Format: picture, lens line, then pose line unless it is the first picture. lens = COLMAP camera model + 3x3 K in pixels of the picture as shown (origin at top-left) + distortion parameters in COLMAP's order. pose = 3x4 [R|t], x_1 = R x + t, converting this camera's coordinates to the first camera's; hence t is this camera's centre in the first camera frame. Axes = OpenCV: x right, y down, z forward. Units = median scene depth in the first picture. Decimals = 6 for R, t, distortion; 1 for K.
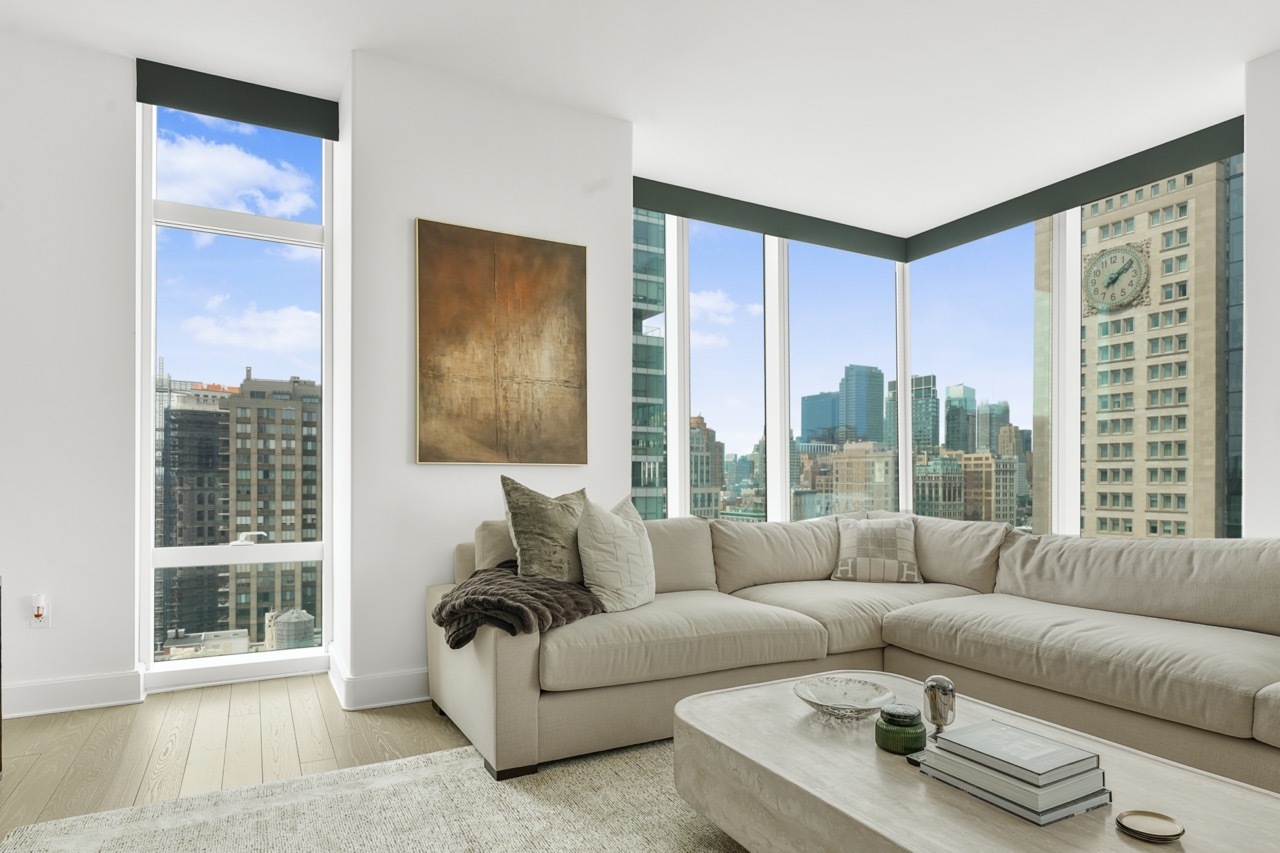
lens RADIAL K [[716.4, 0, 629.1], [0, 716.4, 476.6], [0, 0, 1]] dist [0.016166, 0.000597]
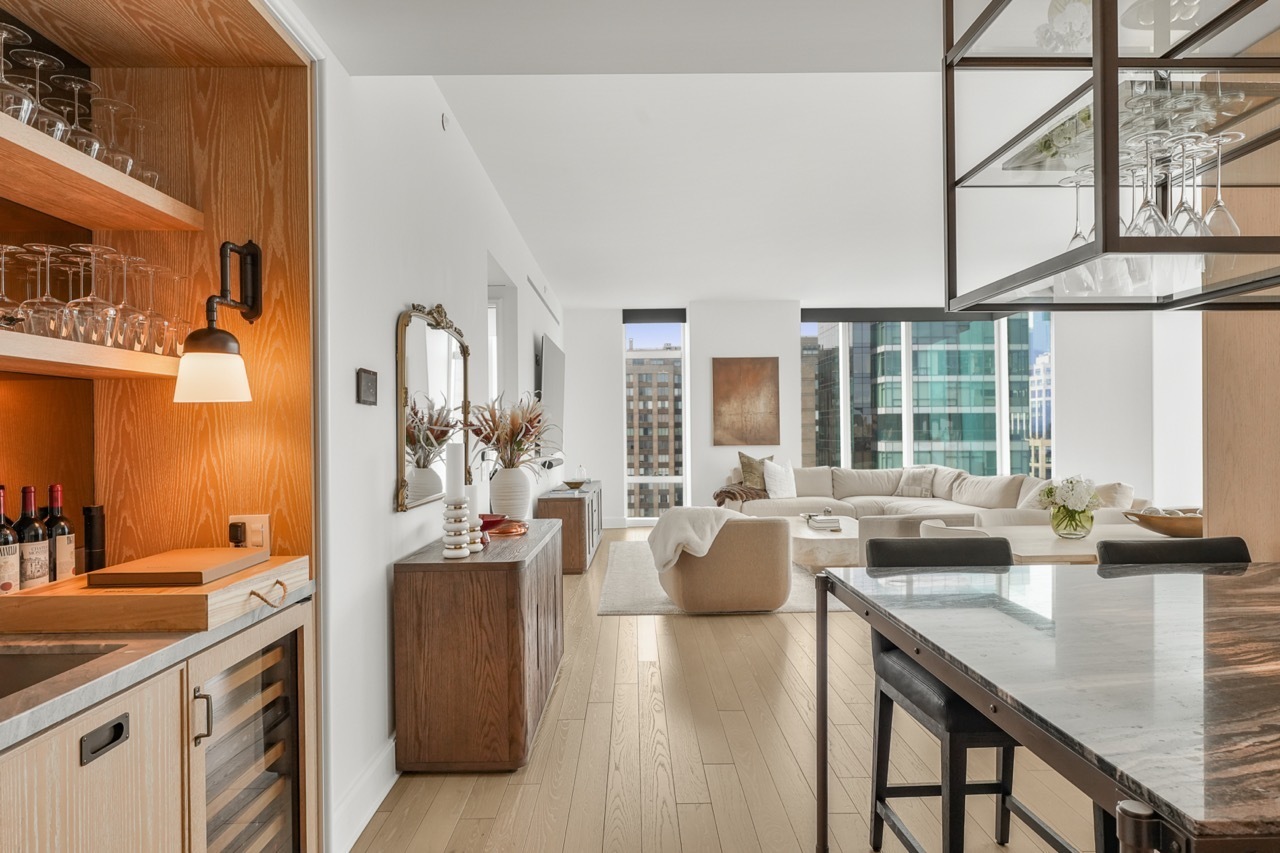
lens RADIAL K [[748.6, 0, 643.5], [0, 748.6, 433.9], [0, 0, 1]] dist [0.004489, -0.004220]
pose [[0.892386, -0.011985, -0.451113, 0.698511], [0.014872, 0.999885, 0.002855, -0.072410], [0.451027, -0.009256, 0.892462, -1.540591]]
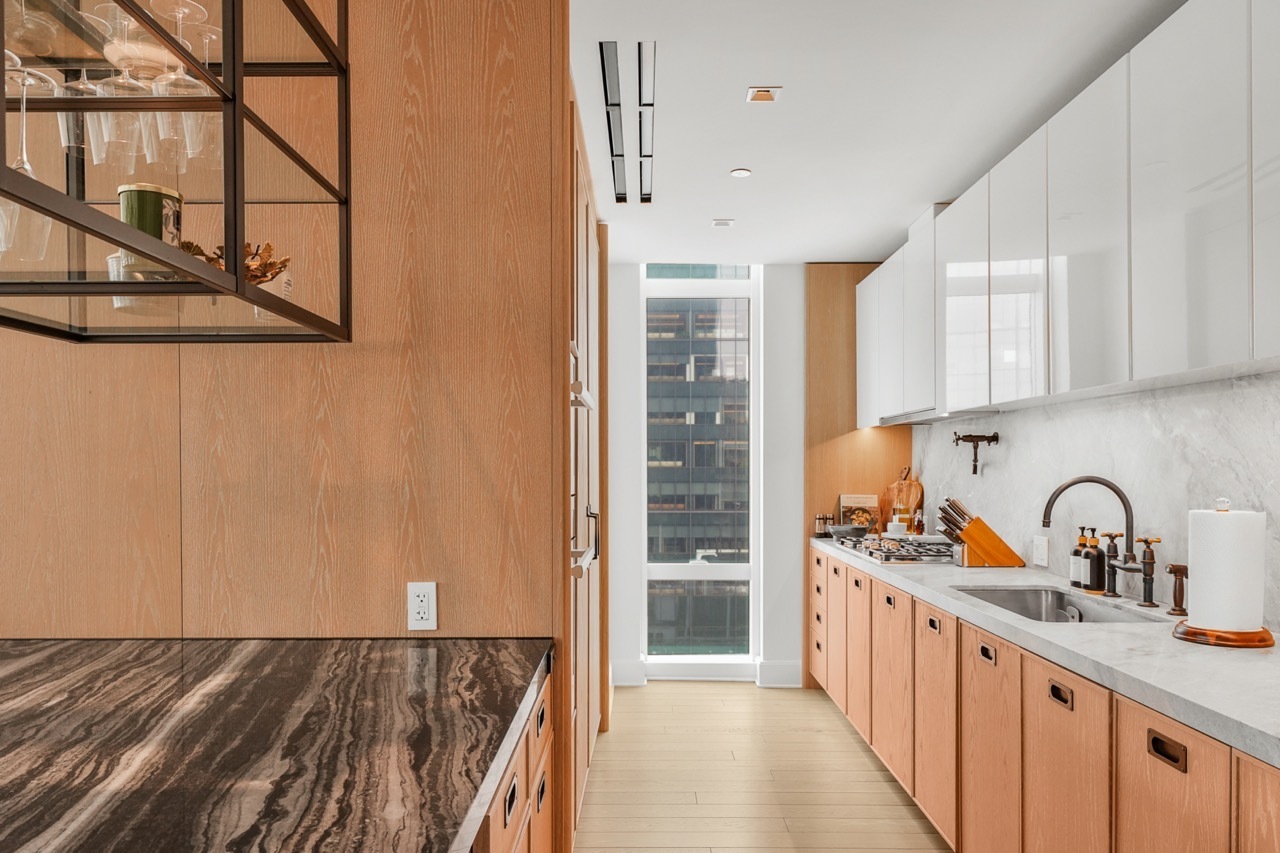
lens RADIAL K [[862.1, 0, 634.7], [0, 862.1, 478.3], [0, 0, 1]] dist [0.007973, -0.007373]
pose [[0.471199, -0.016710, 0.881869, 0.611942], [0.001547, 0.999835, 0.018118, -0.073640], [-0.882025, -0.007173, 0.471147, -1.418990]]
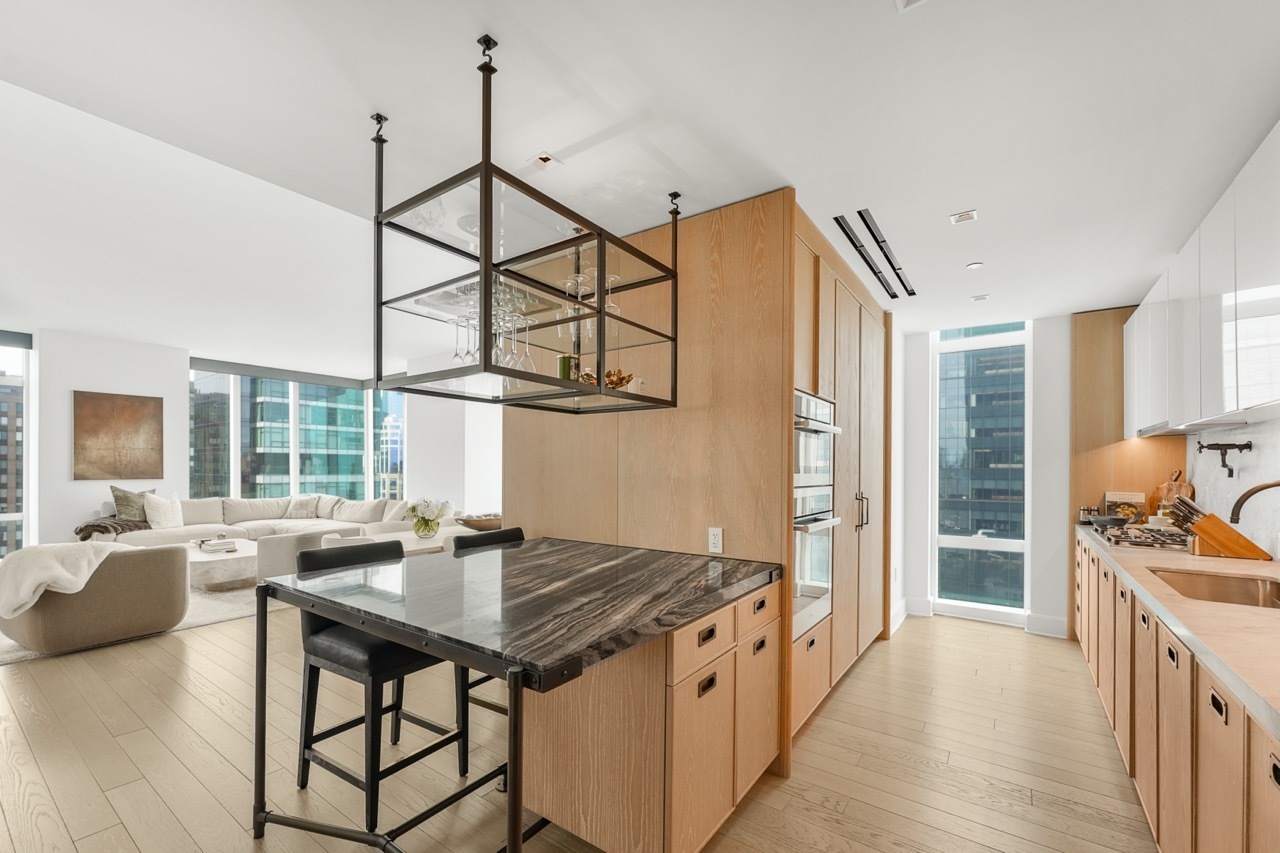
lens RADIAL K [[524.3, 0, 637.4], [0, 524.3, 468.0], [0, 0, 1]] dist [0.000852, 0.000646]
pose [[0.893612, -0.001349, 0.448838, 0.655446], [-0.001635, 0.999979, 0.006260, -0.075399], [-0.448837, -0.006327, 0.893591, -1.575136]]
